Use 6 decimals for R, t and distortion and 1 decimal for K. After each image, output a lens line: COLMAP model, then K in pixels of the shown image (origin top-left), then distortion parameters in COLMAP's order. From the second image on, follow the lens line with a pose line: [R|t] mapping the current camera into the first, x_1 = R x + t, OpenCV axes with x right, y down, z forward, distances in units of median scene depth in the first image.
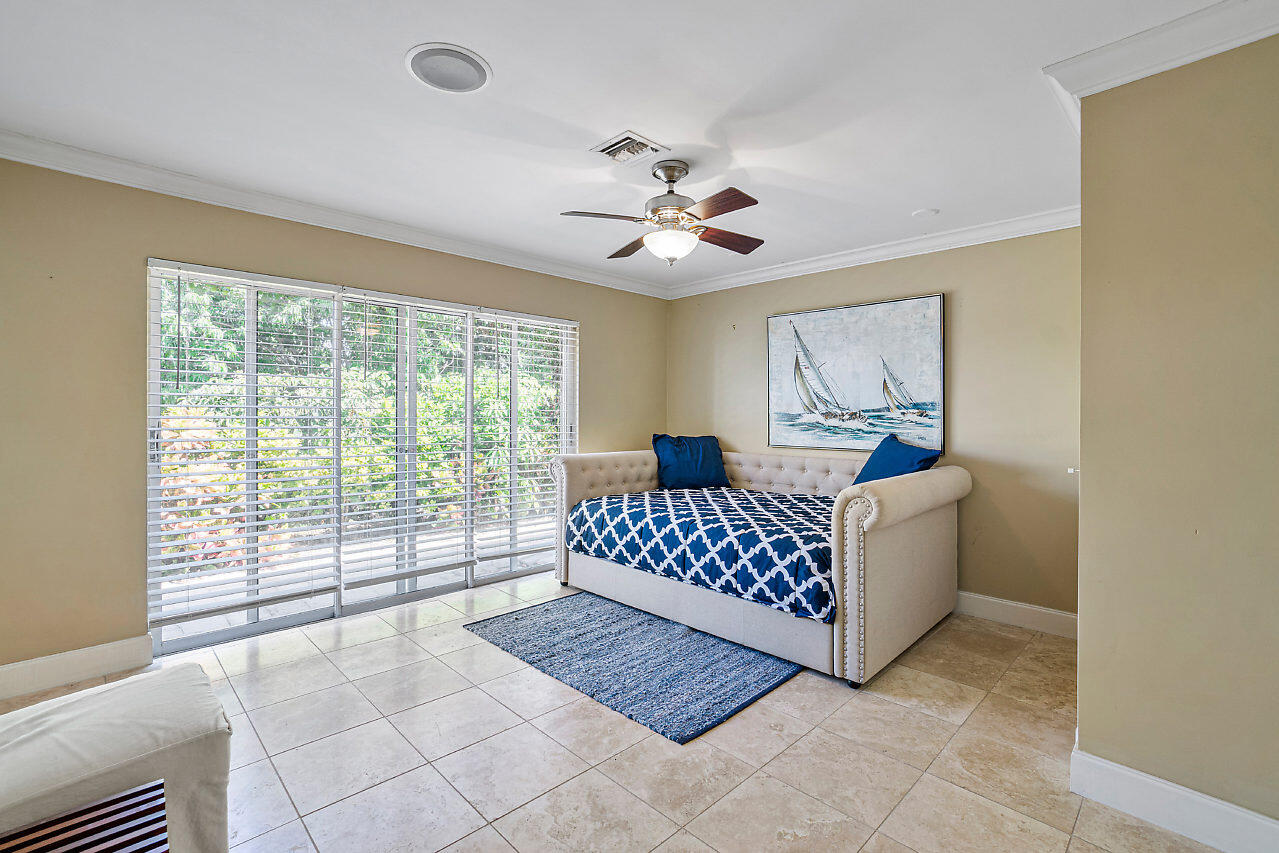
lens RADIAL K [[565.3, 0, 681.3], [0, 565.3, 423.4], [0, 0, 1]] dist [-0.021460, -0.000029]
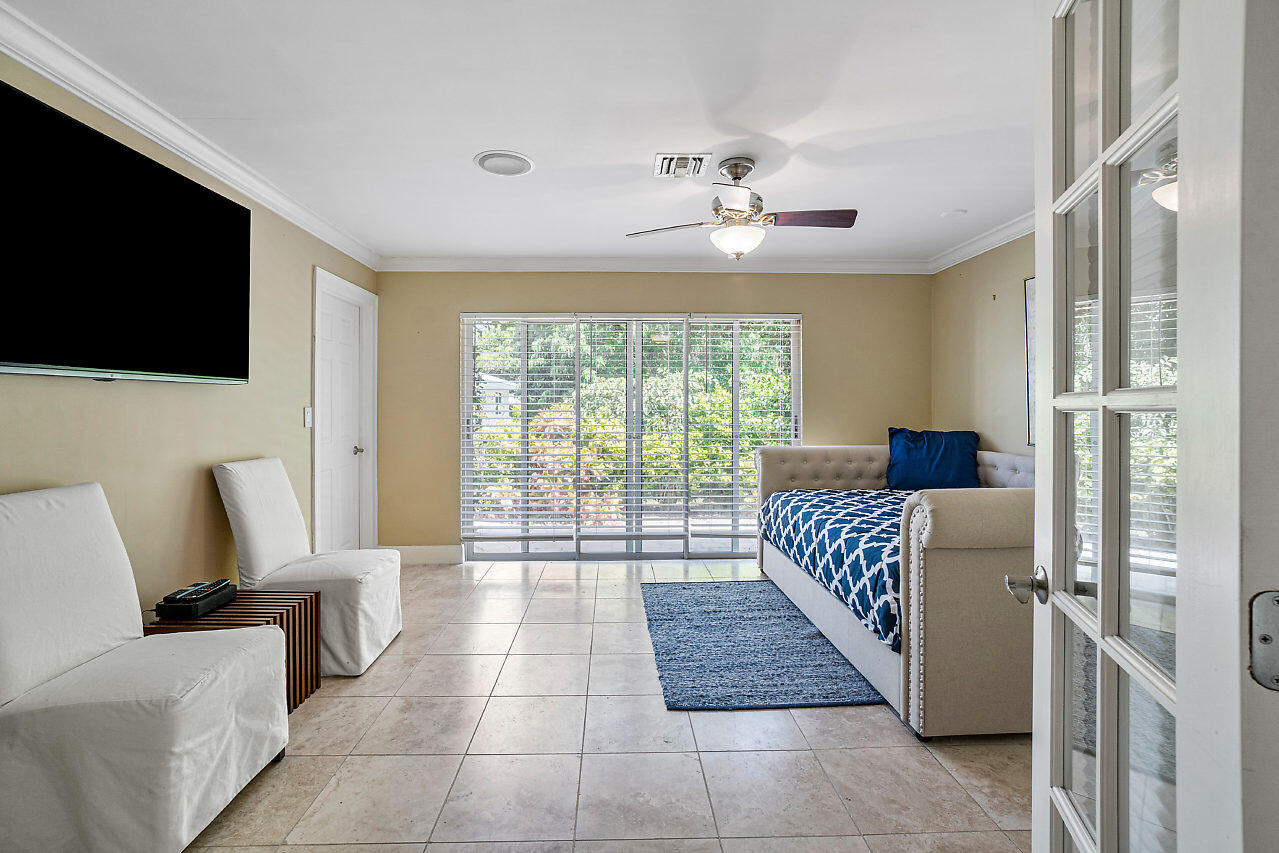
lens RADIAL K [[569.2, 0, 632.9], [0, 569.2, 413.0], [0, 0, 1]] dist [-0.038570, 0.016061]
pose [[0.734612, -0.003102, -0.678480, 0.408547], [-0.002934, 0.999966, -0.007748, 0.005050], [0.678481, 0.007682, 0.734578, 0.089784]]
